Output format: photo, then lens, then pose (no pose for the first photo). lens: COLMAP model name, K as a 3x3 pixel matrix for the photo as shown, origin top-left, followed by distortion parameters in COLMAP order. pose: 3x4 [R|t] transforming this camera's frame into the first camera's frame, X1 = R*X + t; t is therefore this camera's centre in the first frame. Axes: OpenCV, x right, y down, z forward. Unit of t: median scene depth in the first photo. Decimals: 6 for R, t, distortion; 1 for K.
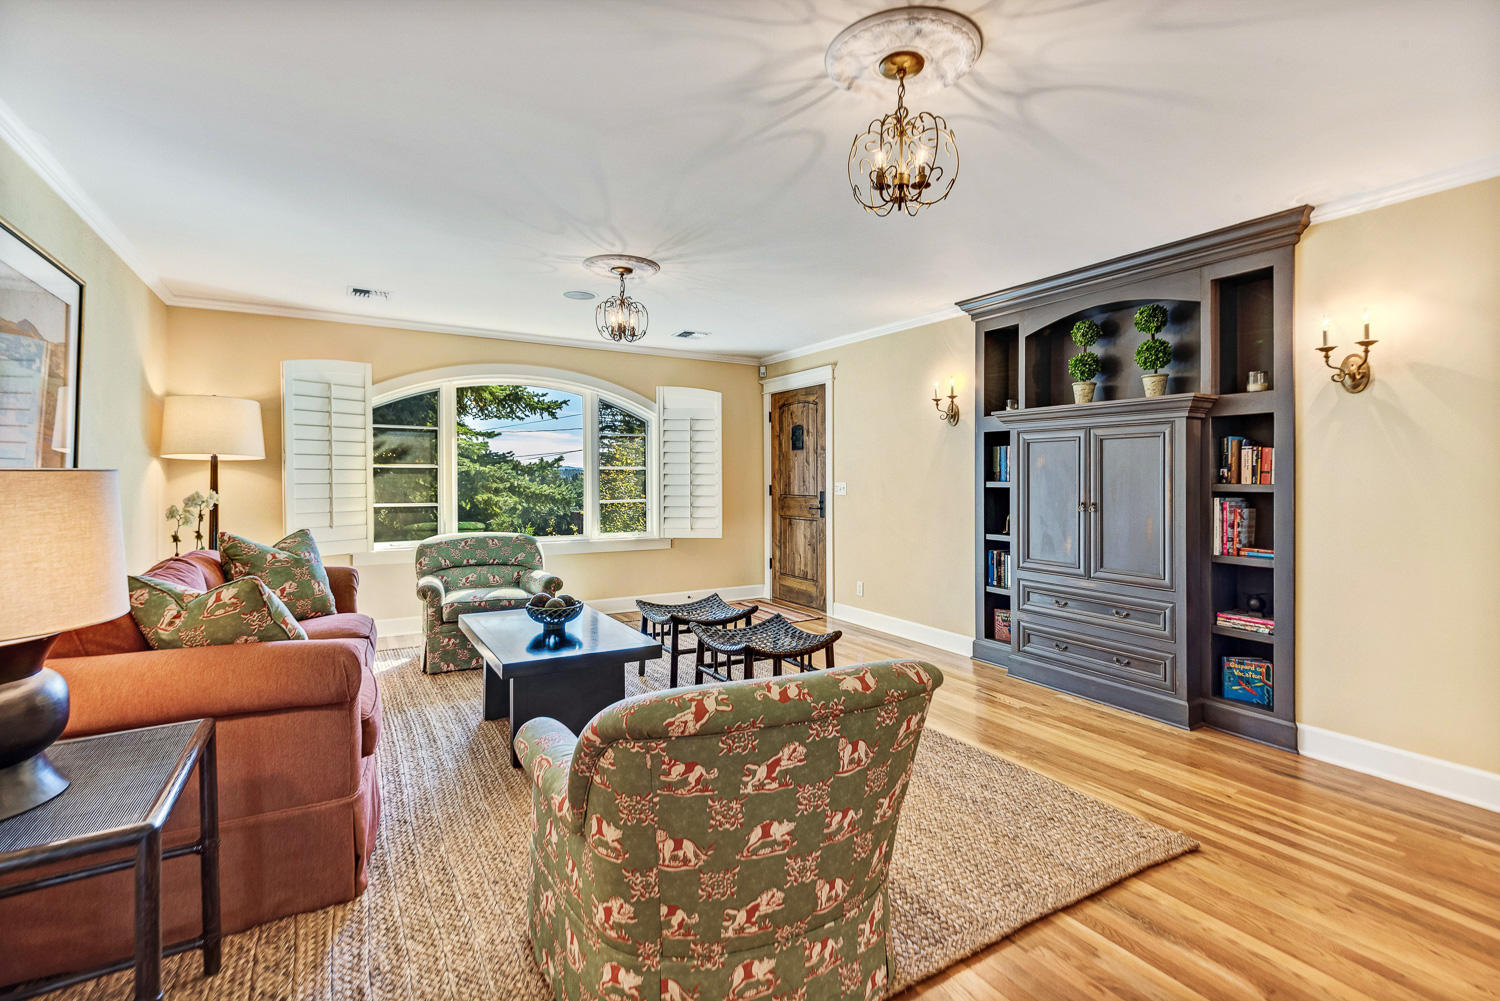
lens RADIAL K [[689.8, 0, 742.1], [0, 689.8, 477.9], [0, 0, 1]] dist [0.005681, -0.003863]
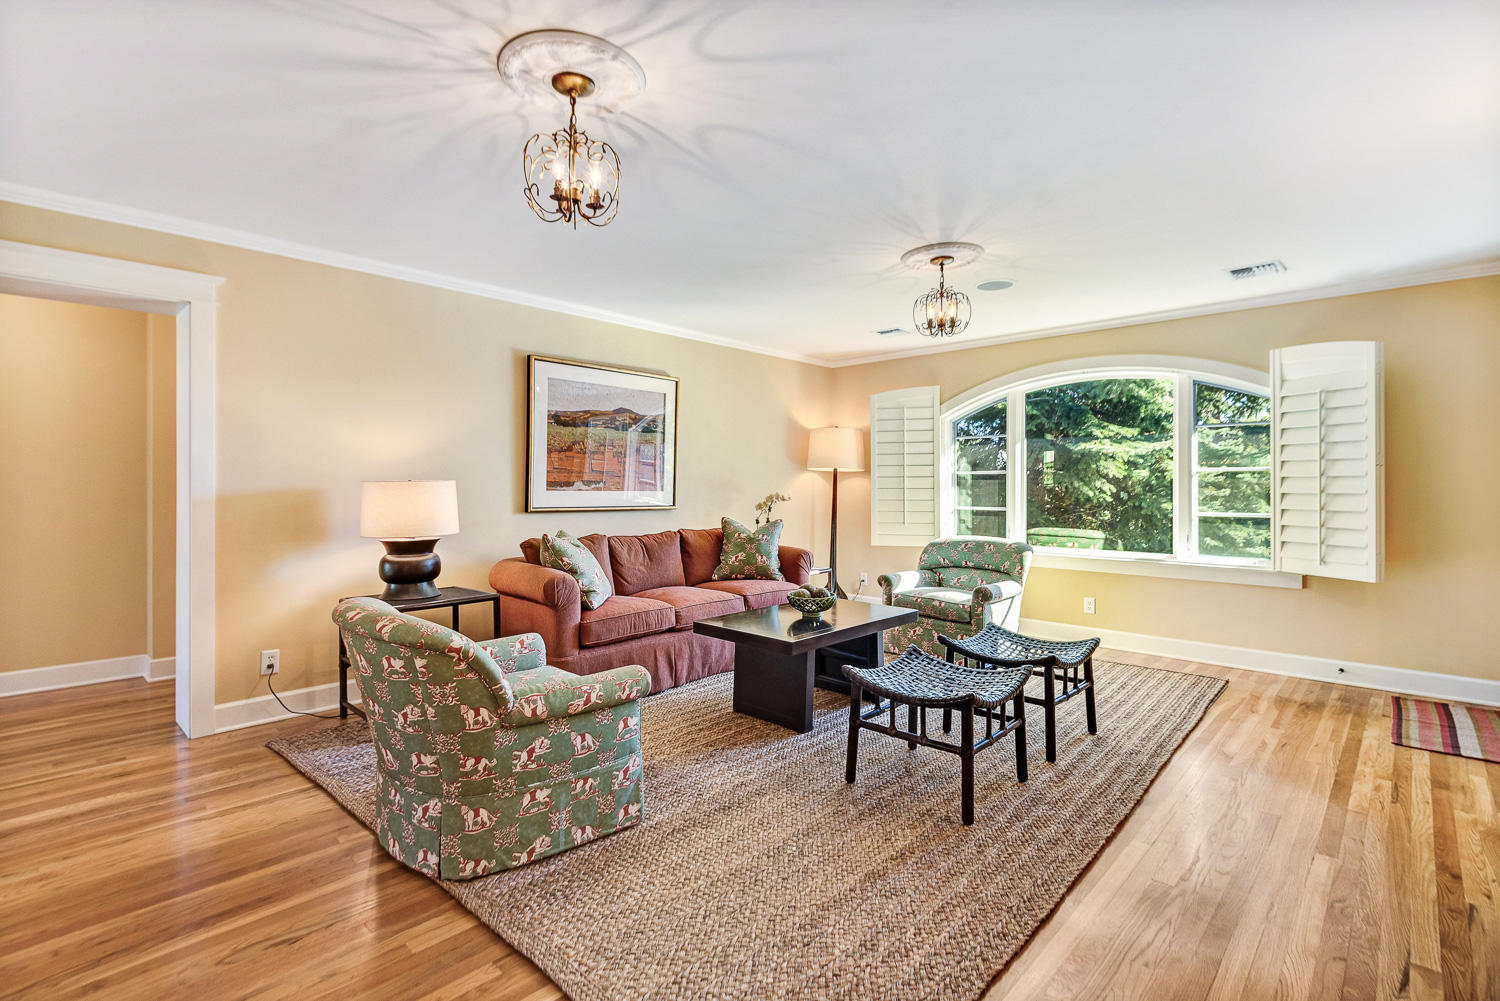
lens RADIAL K [[689.8, 0, 731.7], [0, 689.8, 485.1], [0, 0, 1]] dist [0.005681, -0.003863]
pose [[0.256073, -0.001425, -0.966656, 0.545573], [0.002331, 0.999997, -0.000857, 0.002468], [0.966655, -0.002034, 0.256076, 0.405883]]
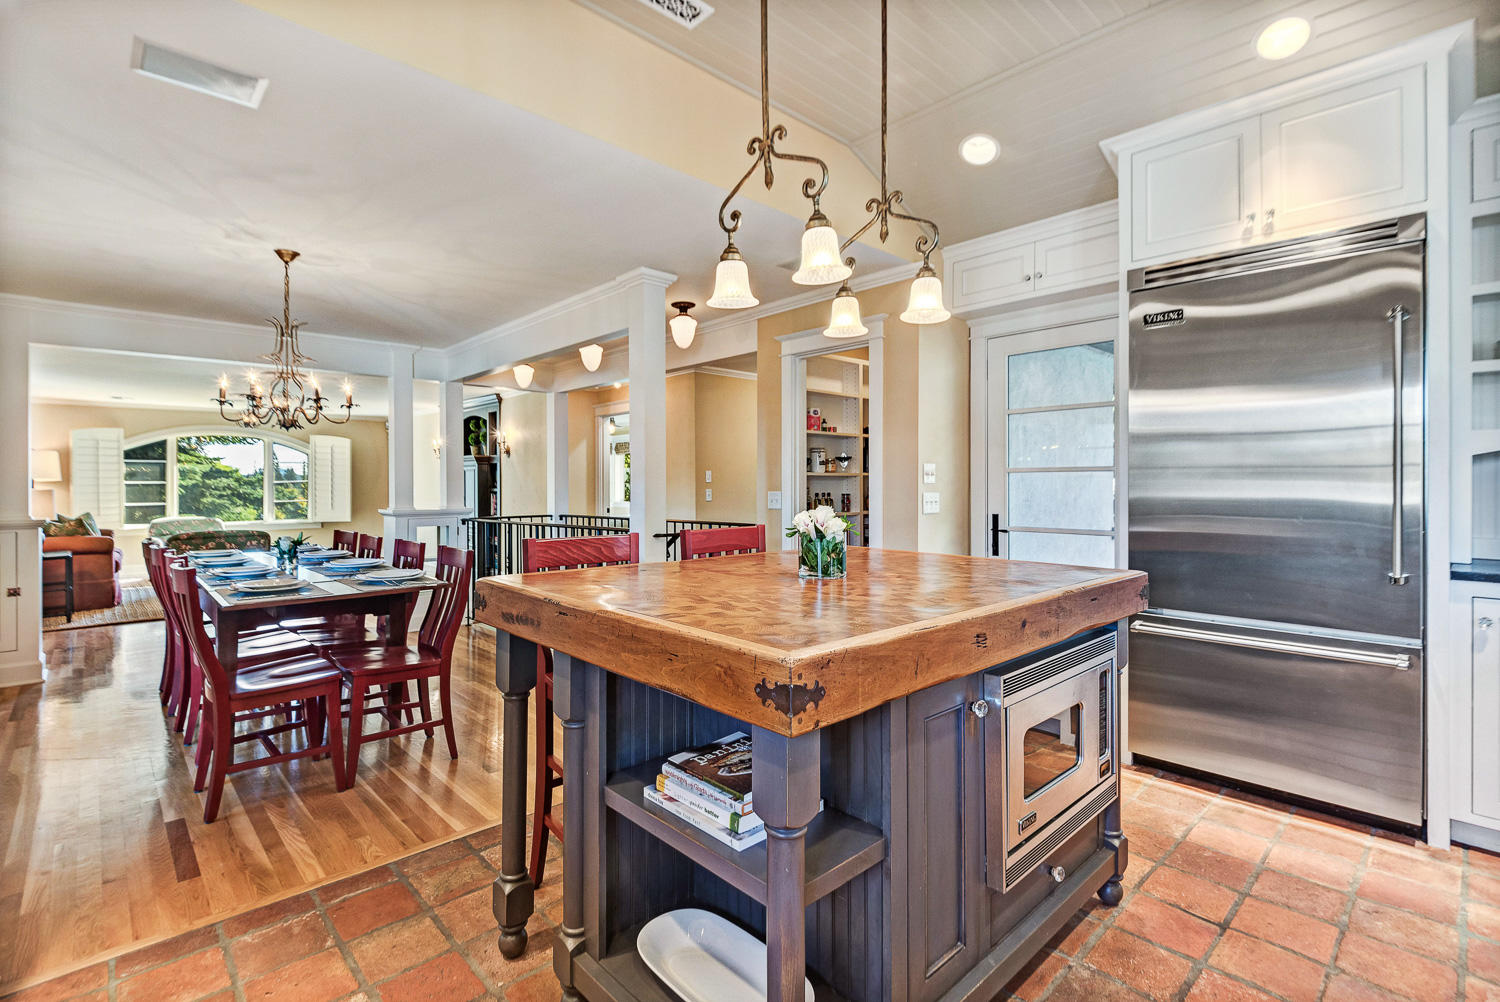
lens RADIAL K [[689.8, 0, 726.0], [0, 689.8, 485.5], [0, 0, 1]] dist [0.005681, -0.003863]
pose [[0.976980, -0.002374, 0.213317, 0.738318], [0.002395, 0.999997, 0.000161, -0.006903], [-0.213316, 0.000354, 0.976983, -1.317204]]
